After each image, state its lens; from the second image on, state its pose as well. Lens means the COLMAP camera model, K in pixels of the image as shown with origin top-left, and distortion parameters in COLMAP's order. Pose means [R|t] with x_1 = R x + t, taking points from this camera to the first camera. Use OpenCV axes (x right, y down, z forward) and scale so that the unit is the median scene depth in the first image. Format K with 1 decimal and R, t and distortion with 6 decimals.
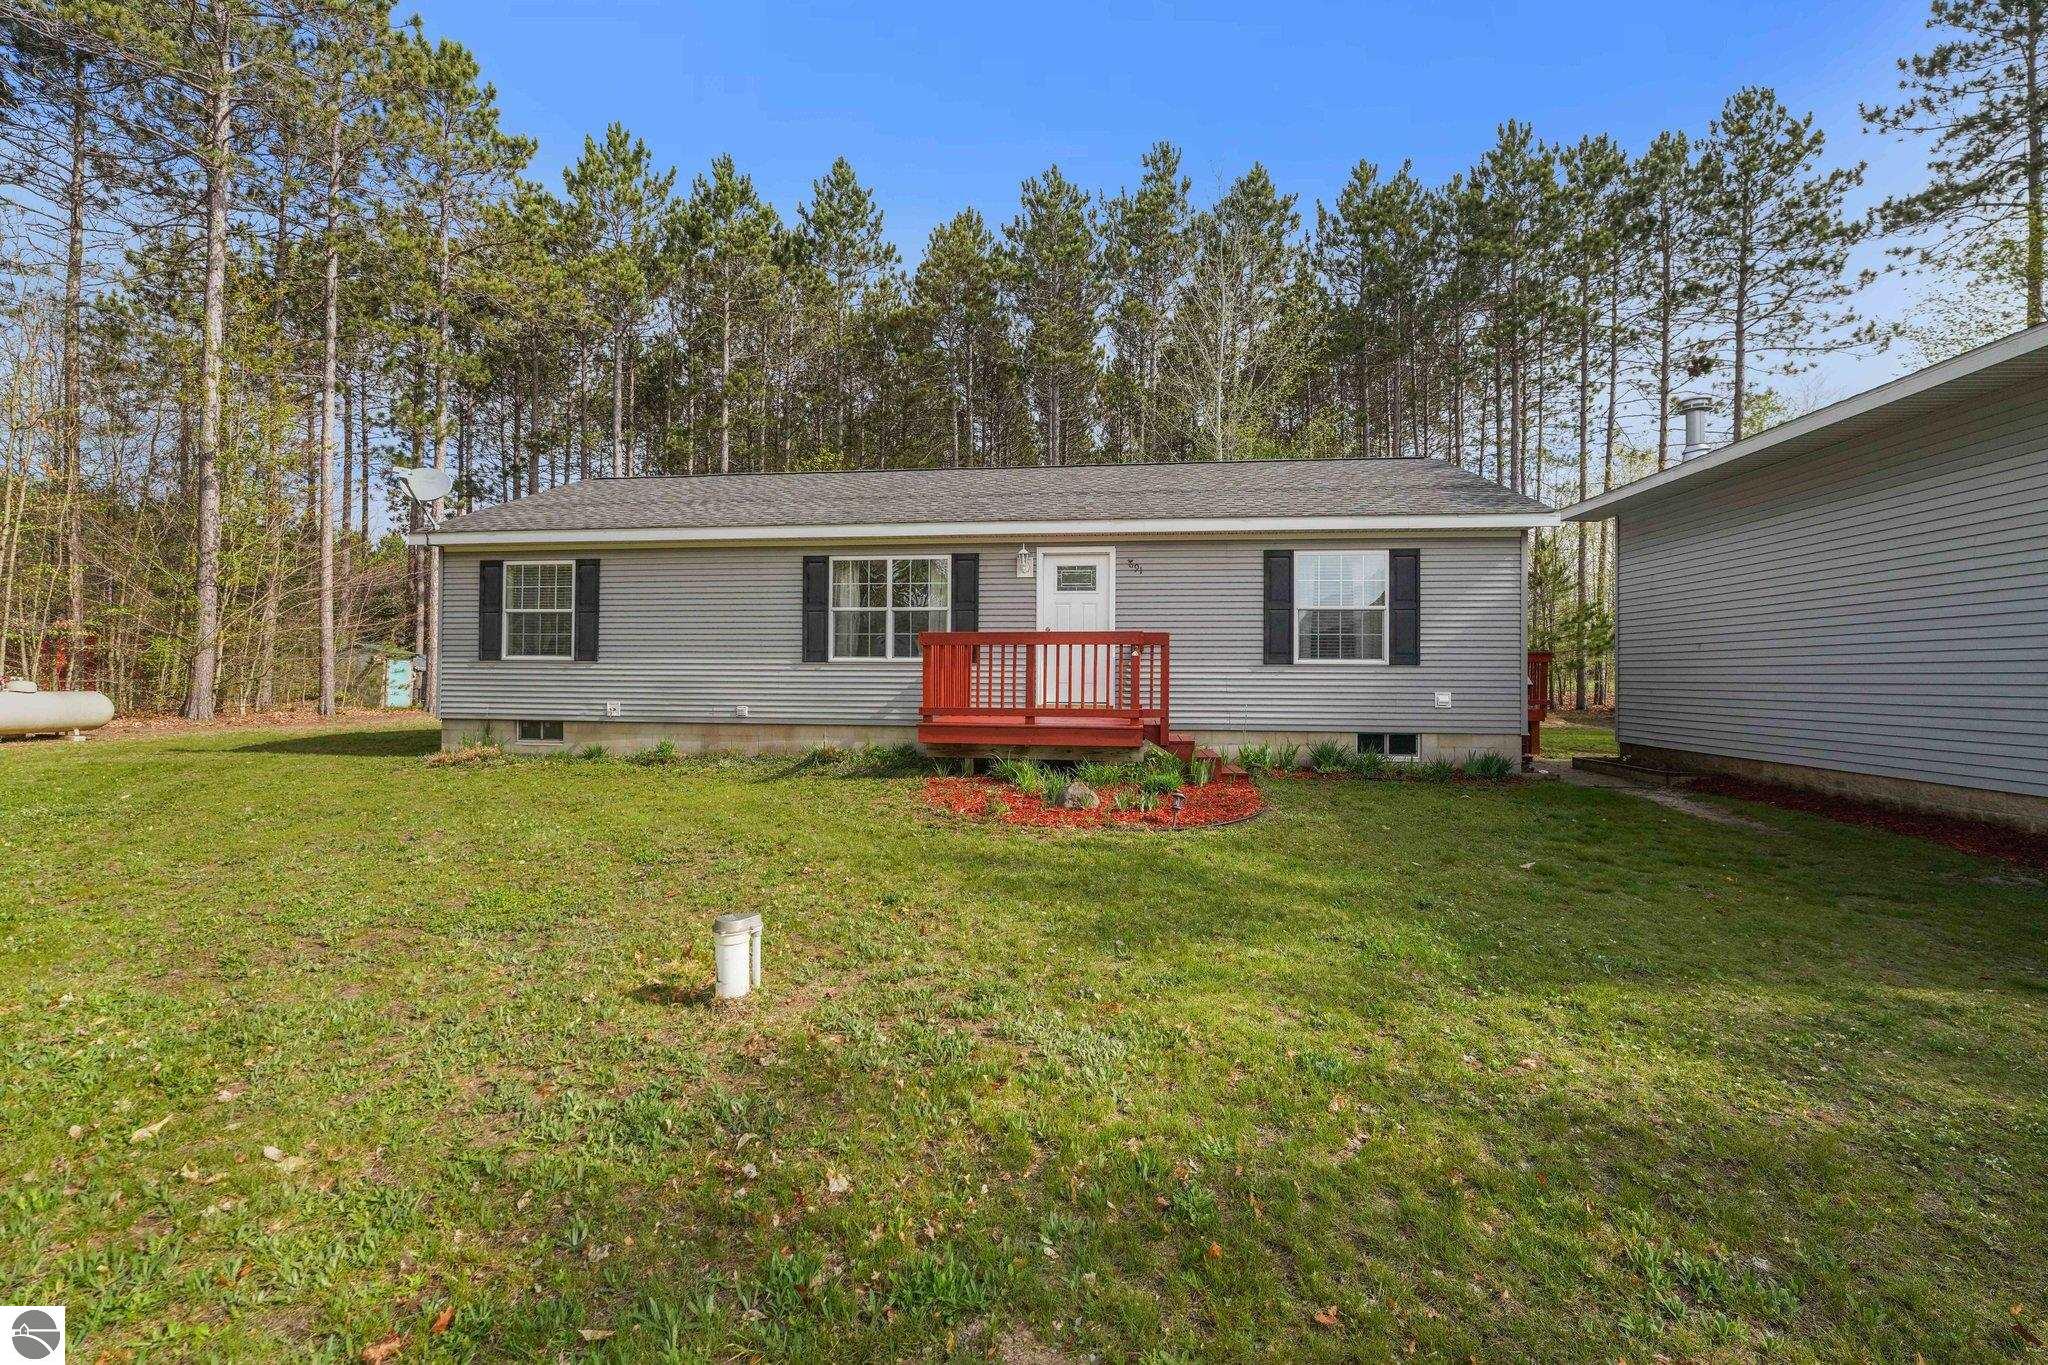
lens RADIAL K [[862.4, 0, 1009.7], [0, 862.4, 664.7], [0, 0, 1]] dist [-0.024067, 0.000243]
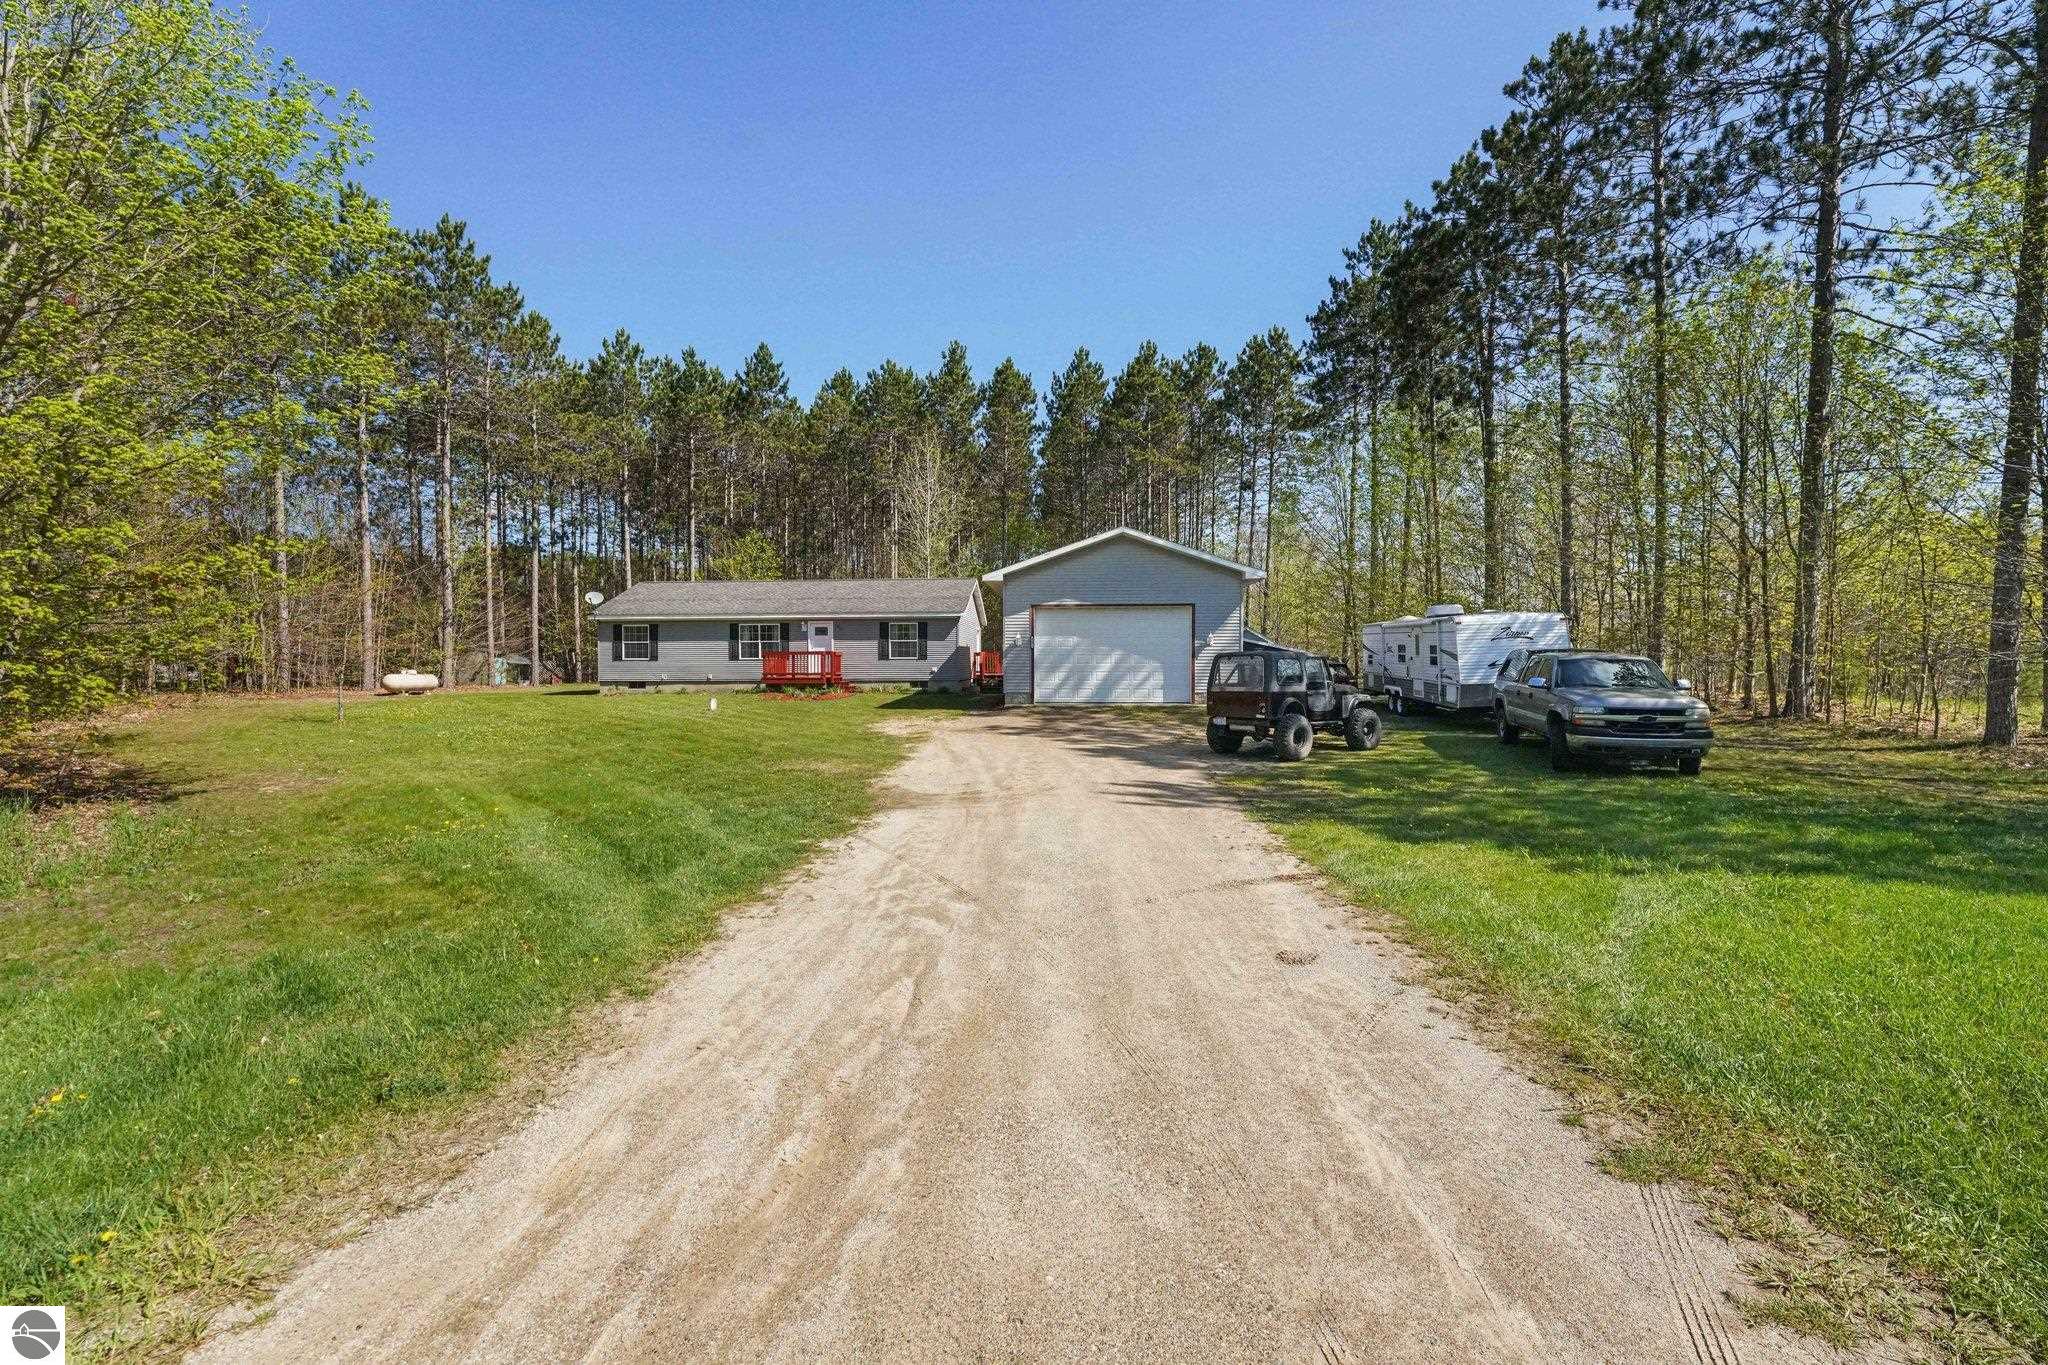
lens RADIAL K [[838.6, 0, 1011.3], [0, 838.6, 675.7], [0, 0, 1]] dist [-0.019838, 0.000202]
pose [[0.998521, -0.010577, 0.053324, 0.202523], [0.008979, 0.999506, 0.030120, -0.009878], [-0.053617, -0.029597, 0.998123, -0.683239]]
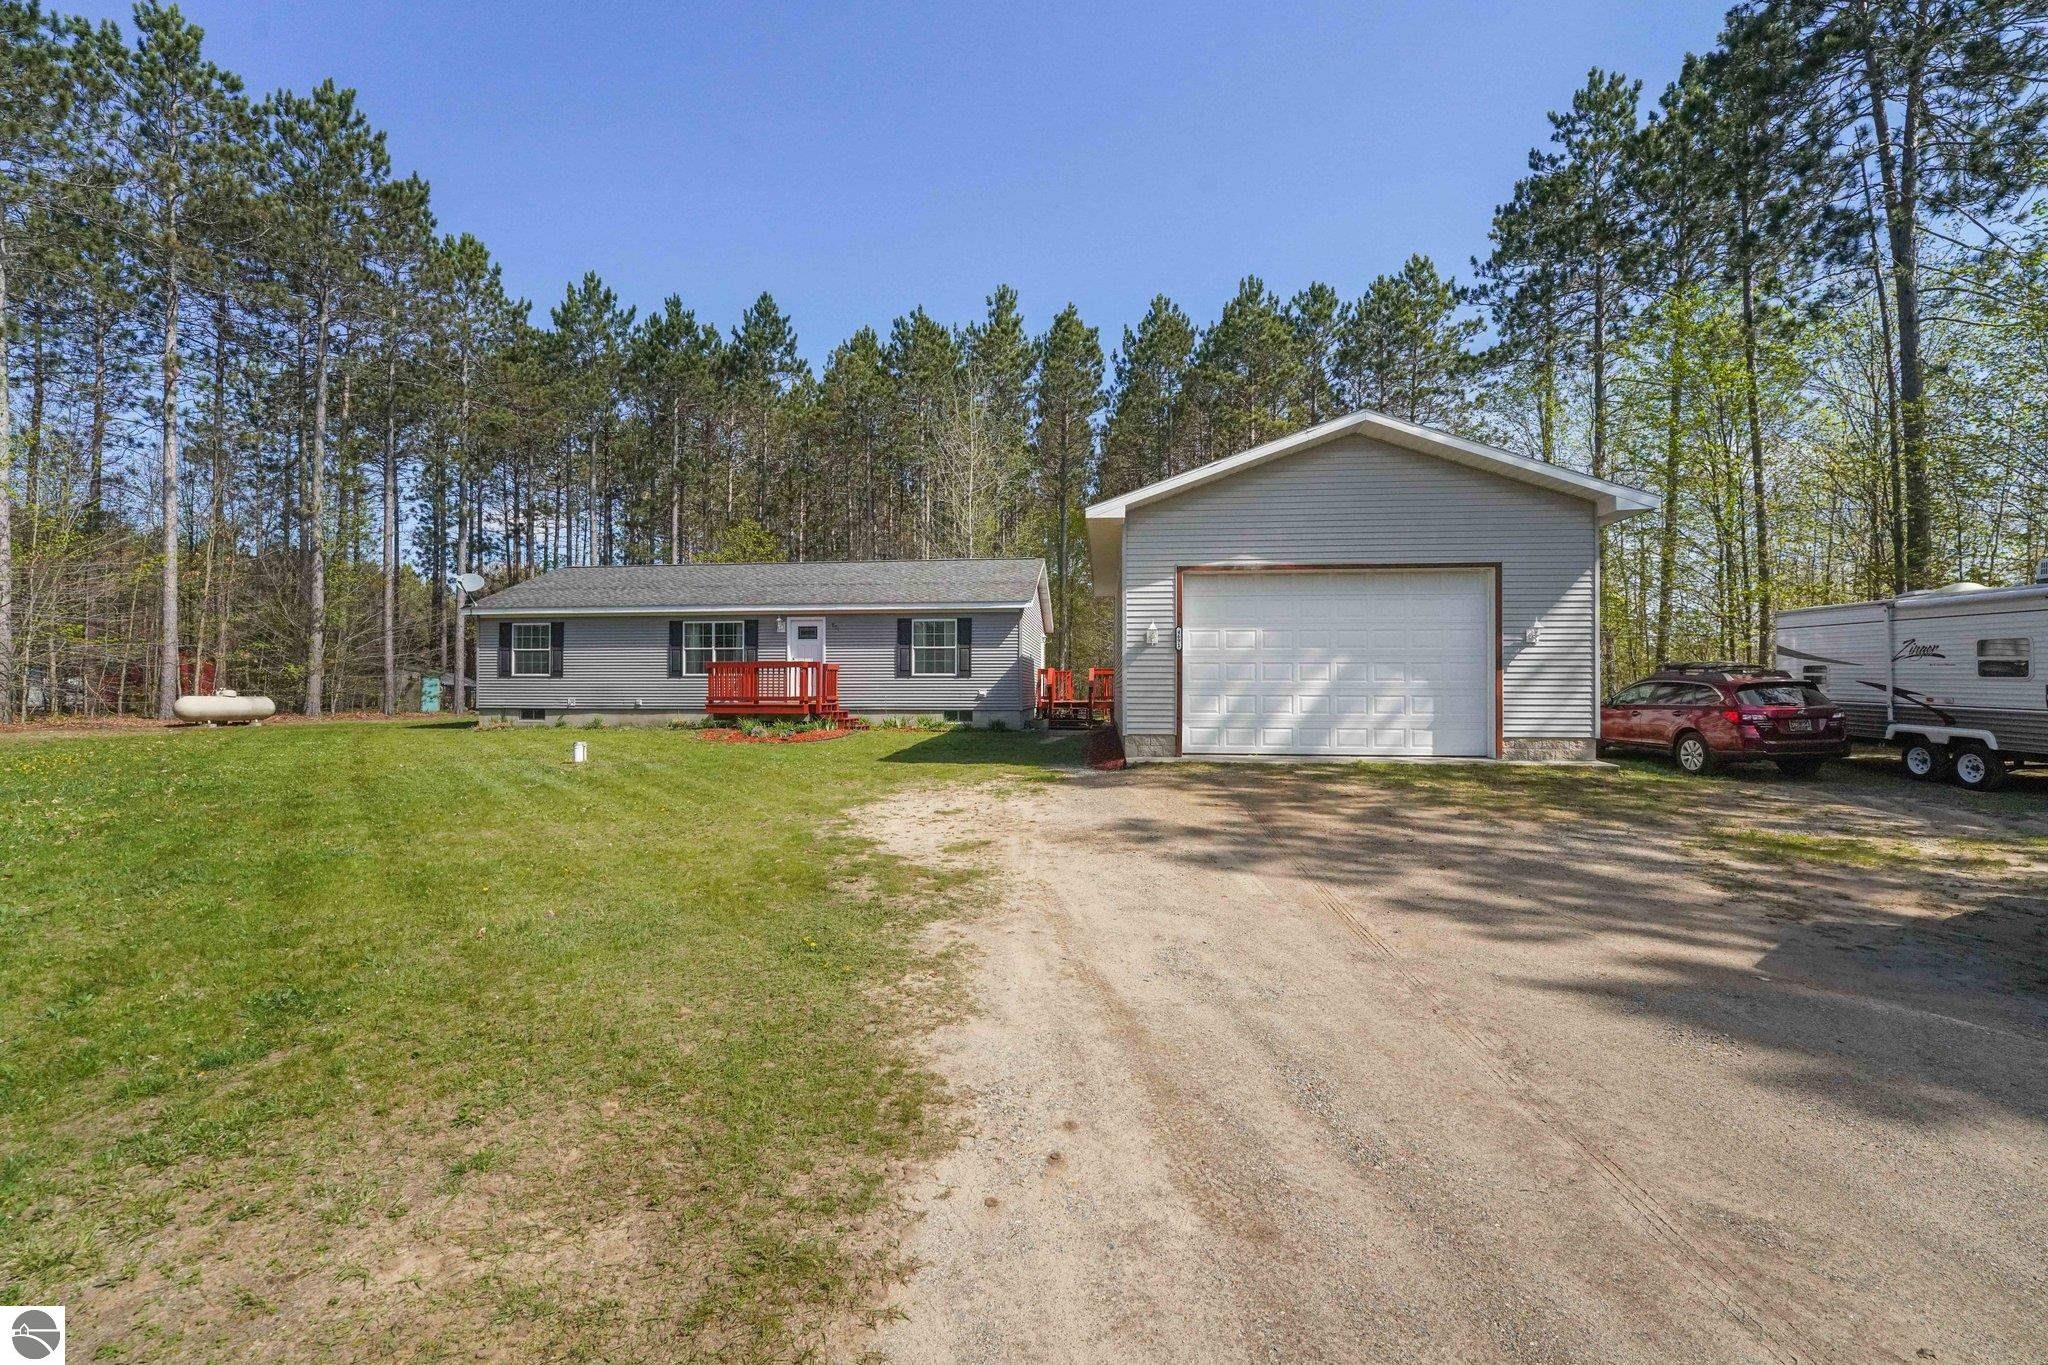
lens RADIAL K [[838.6, 0, 1011.3], [0, 838.6, 675.7], [0, 0, 1]] dist [-0.019838, 0.000202]
pose [[0.999882, -0.004505, 0.014672, 0.176728], [0.004572, 0.999979, -0.004522, 0.002216], [-0.014651, 0.004588, 0.999882, -0.313223]]
